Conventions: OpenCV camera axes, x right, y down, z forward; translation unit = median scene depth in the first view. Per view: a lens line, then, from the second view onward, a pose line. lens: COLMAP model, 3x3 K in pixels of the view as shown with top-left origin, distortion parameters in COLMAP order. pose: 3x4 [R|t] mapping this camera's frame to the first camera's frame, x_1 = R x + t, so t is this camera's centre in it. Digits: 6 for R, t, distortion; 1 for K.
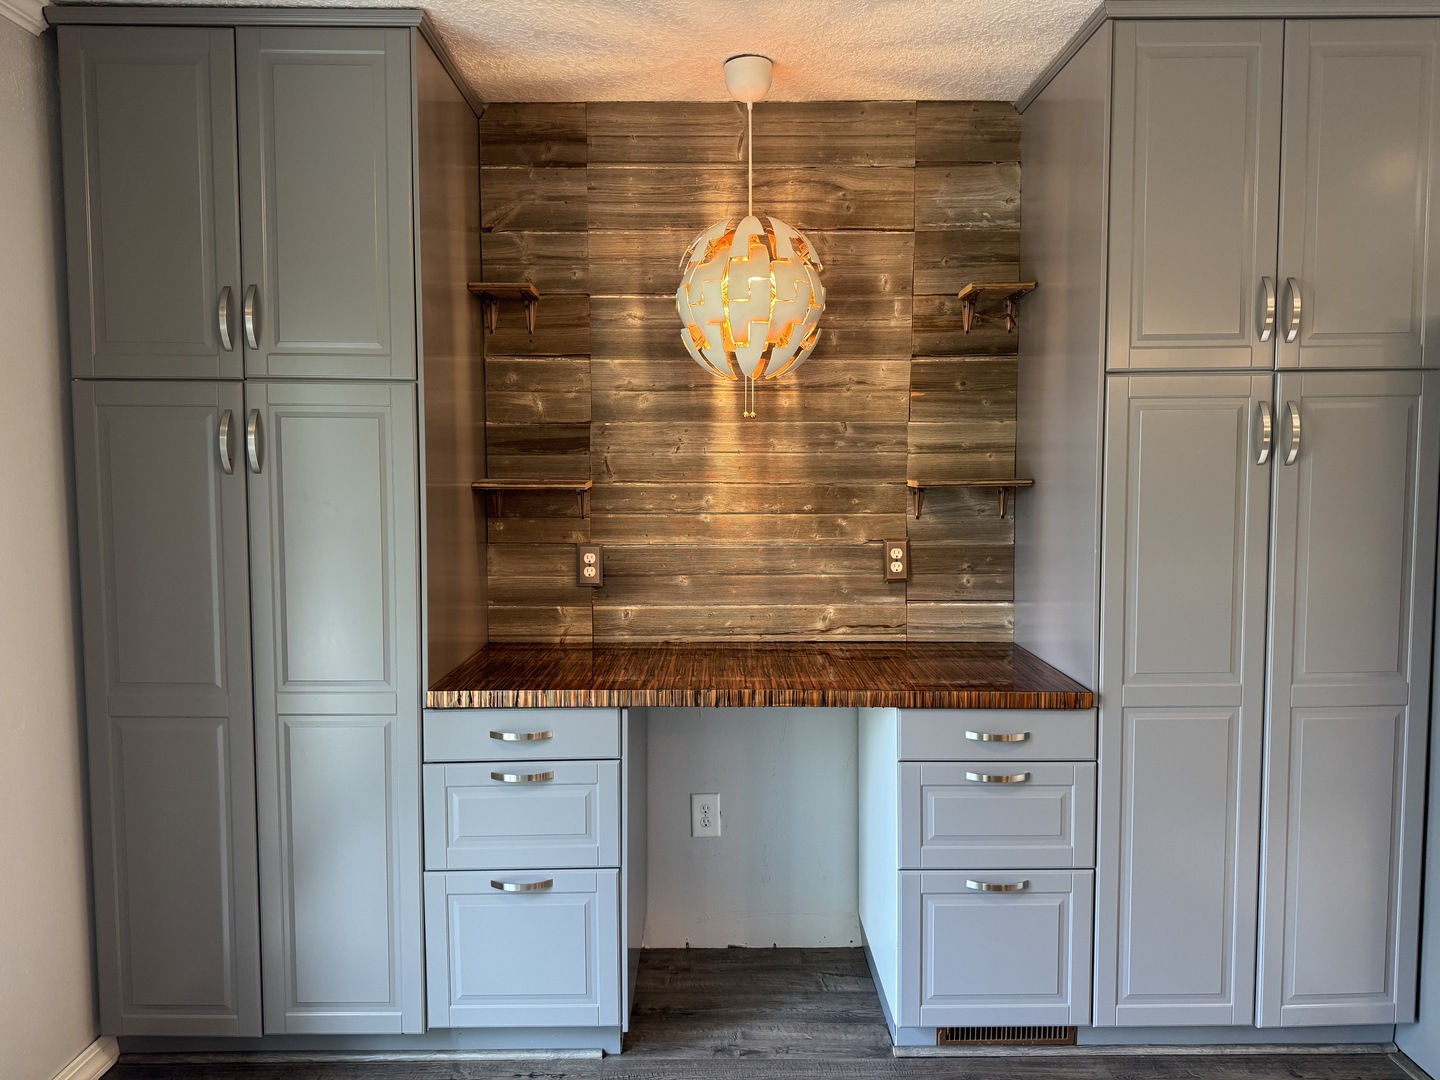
lens RADIAL K [[999.8, 0, 720.0], [0, 999.8, 540.0], [0, 0, 1]] dist [0.179022, -0.313062]
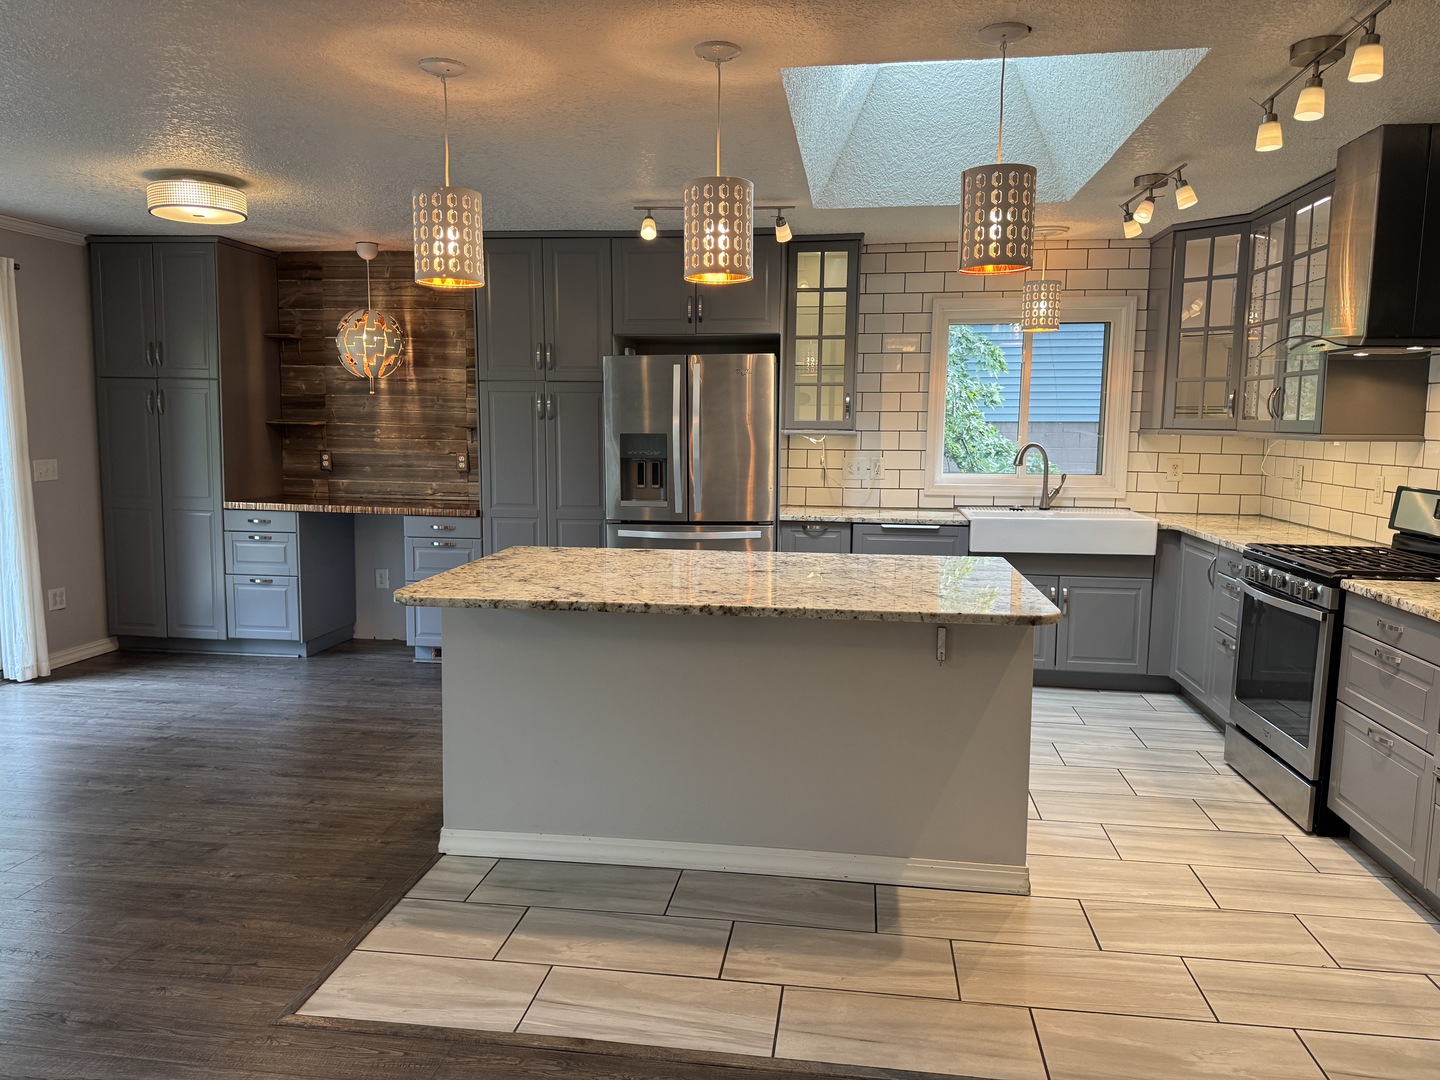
lens RADIAL K [[999.8, 0, 720.0], [0, 999.8, 540.0], [0, 0, 1]] dist [0.179022, -0.313062]
pose [[0.988267, 0.032697, -0.149197, 1.061370], [-0.028632, 0.999160, 0.029310, 0.109107], [0.150030, -0.024695, 0.988373, -1.075644]]
